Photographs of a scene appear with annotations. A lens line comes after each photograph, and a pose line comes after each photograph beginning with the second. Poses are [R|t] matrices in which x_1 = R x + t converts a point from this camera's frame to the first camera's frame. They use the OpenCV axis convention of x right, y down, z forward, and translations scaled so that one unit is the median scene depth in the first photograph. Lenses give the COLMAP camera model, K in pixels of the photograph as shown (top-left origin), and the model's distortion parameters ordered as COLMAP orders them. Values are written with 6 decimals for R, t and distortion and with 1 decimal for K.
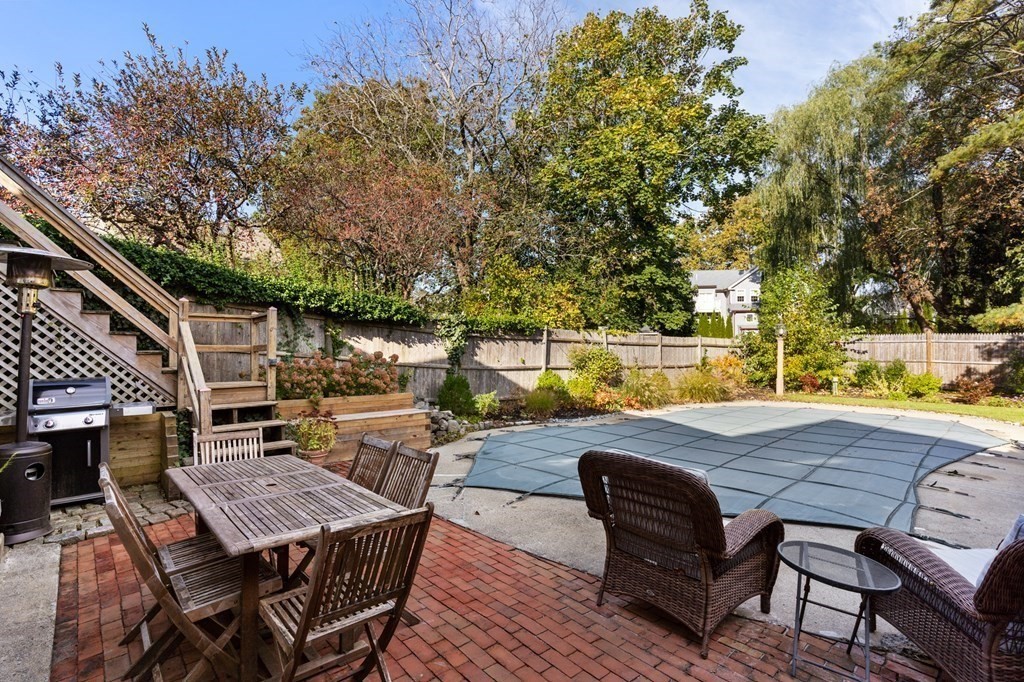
lens RADIAL K [[489.7, 0, 511.6], [0, 489.7, 342.1], [0, 0, 1]] dist [0.001690, -0.000026]
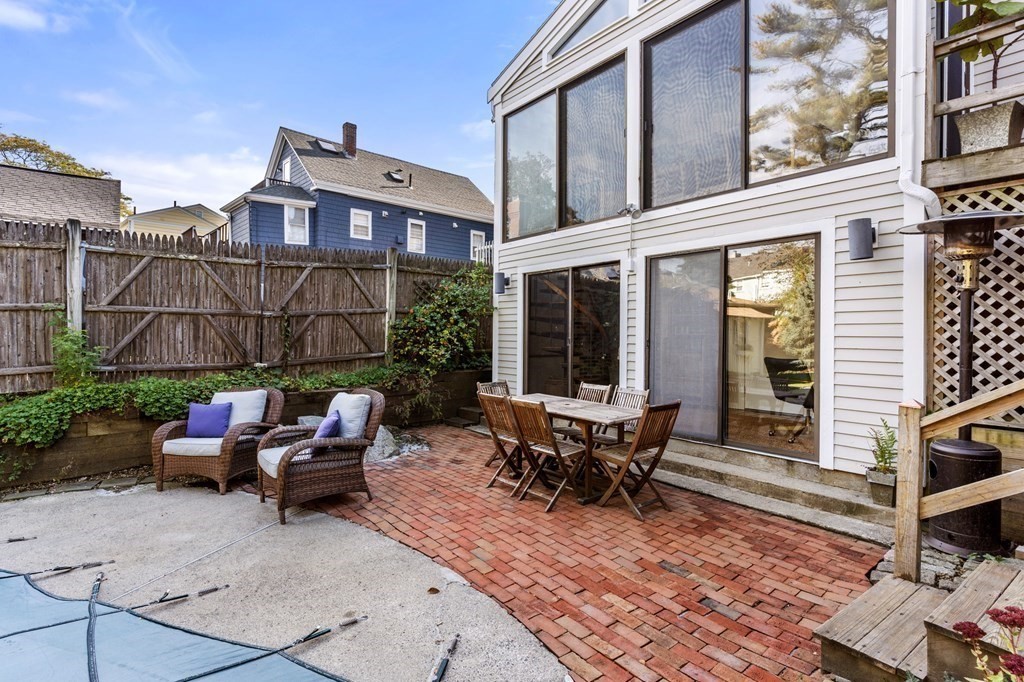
lens RADIAL K [[508.4, 0, 513.9], [0, 508.4, 340.4], [0, 0, 1]] dist [0.006594, -0.000239]
pose [[-0.998580, -0.005952, 0.052948, -0.282283], [-0.005692, 0.999971, 0.005056, 0.030407], [-0.052976, 0.004747, -0.998584, 2.106819]]
